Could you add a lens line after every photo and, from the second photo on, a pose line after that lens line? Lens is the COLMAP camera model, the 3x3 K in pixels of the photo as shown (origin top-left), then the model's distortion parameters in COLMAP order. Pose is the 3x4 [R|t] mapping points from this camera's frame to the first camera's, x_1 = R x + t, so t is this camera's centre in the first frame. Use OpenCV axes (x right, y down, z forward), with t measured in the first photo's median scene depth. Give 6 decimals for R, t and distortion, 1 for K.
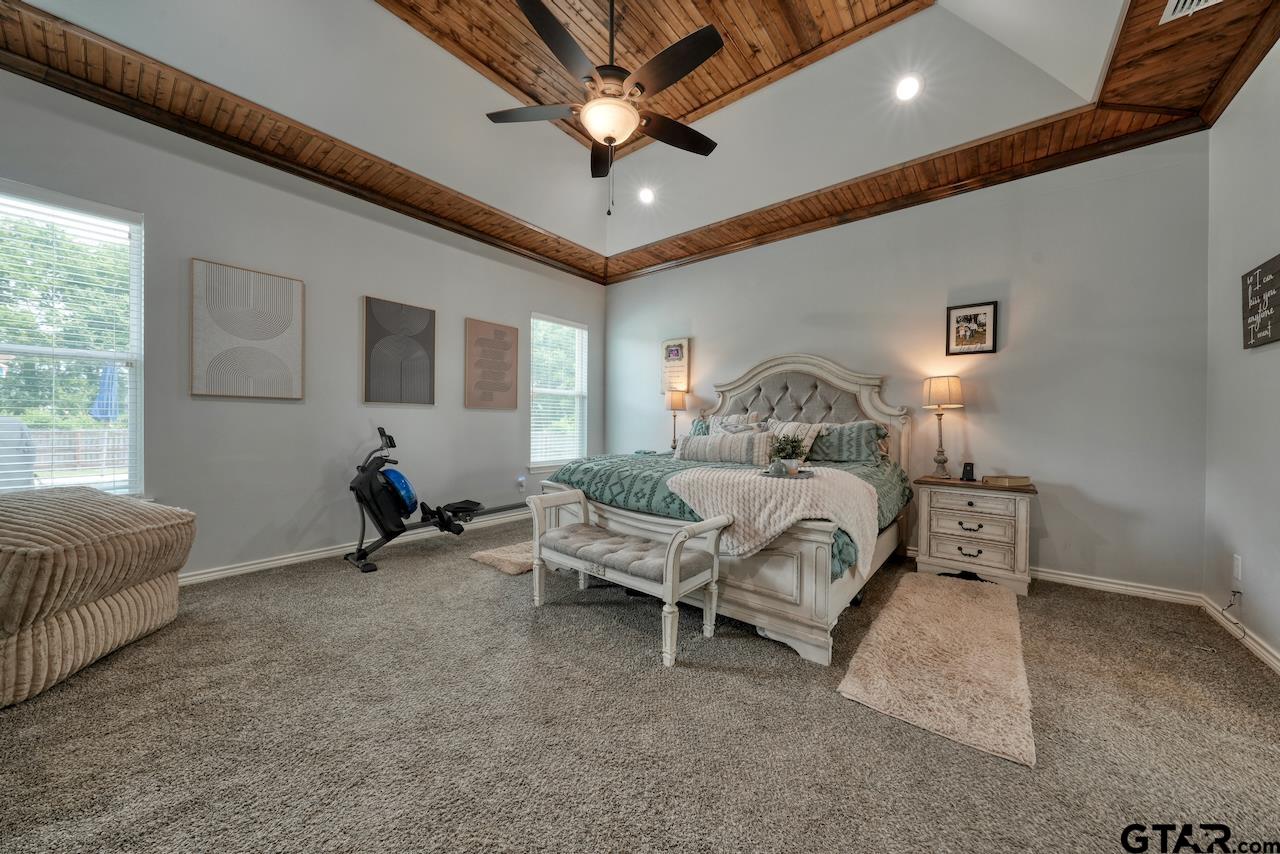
lens RADIAL K [[430.1, 0, 646.7], [0, 430.1, 426.2], [0, 0, 1]] dist [-0.008648, 0.000094]
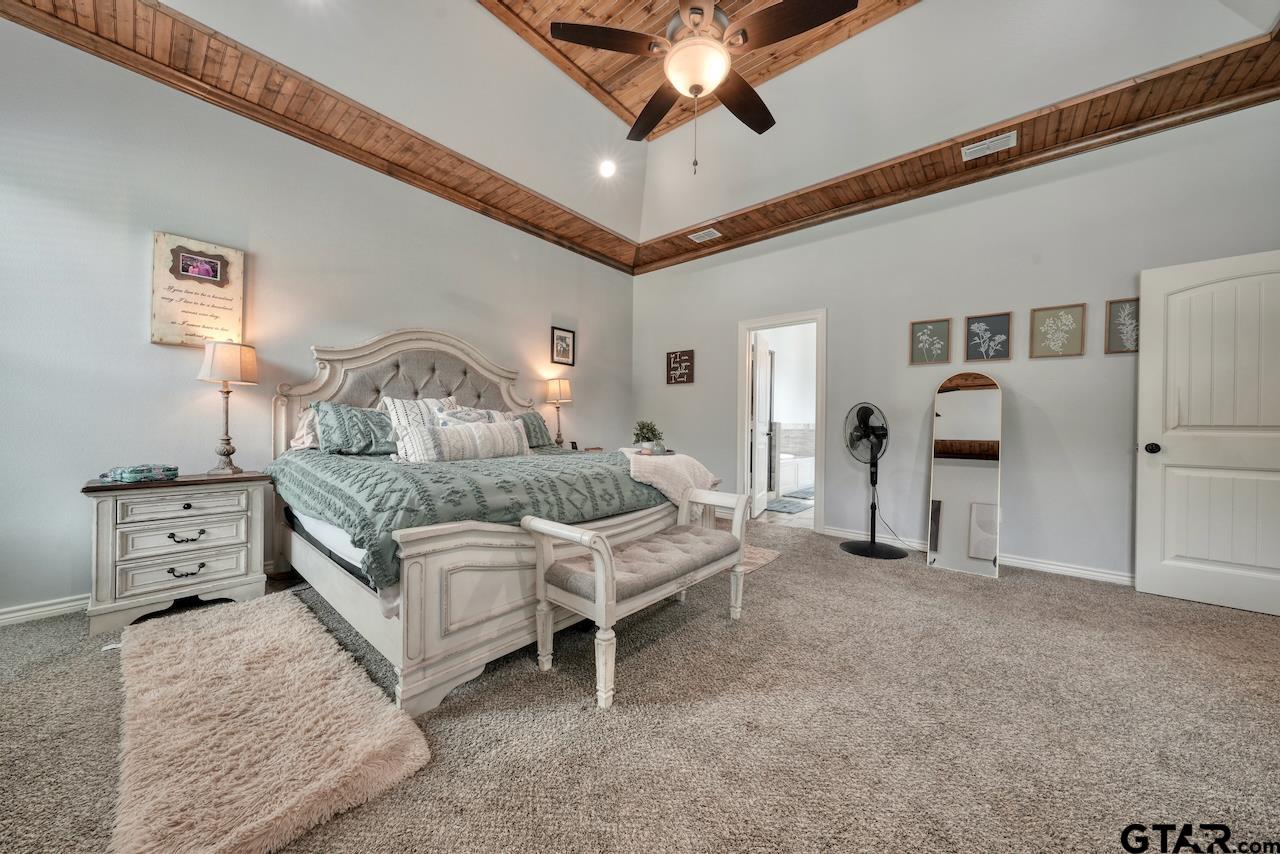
lens RADIAL K [[430.1, 0, 638.0], [0, 430.1, 425.9], [0, 0, 1]] dist [-0.008648, 0.000094]
pose [[0.027955, -0.015138, 0.999495, -0.577042], [-0.003588, 0.999877, 0.015244, 0.008767], [-0.999603, -0.004013, 0.027897, 0.639230]]
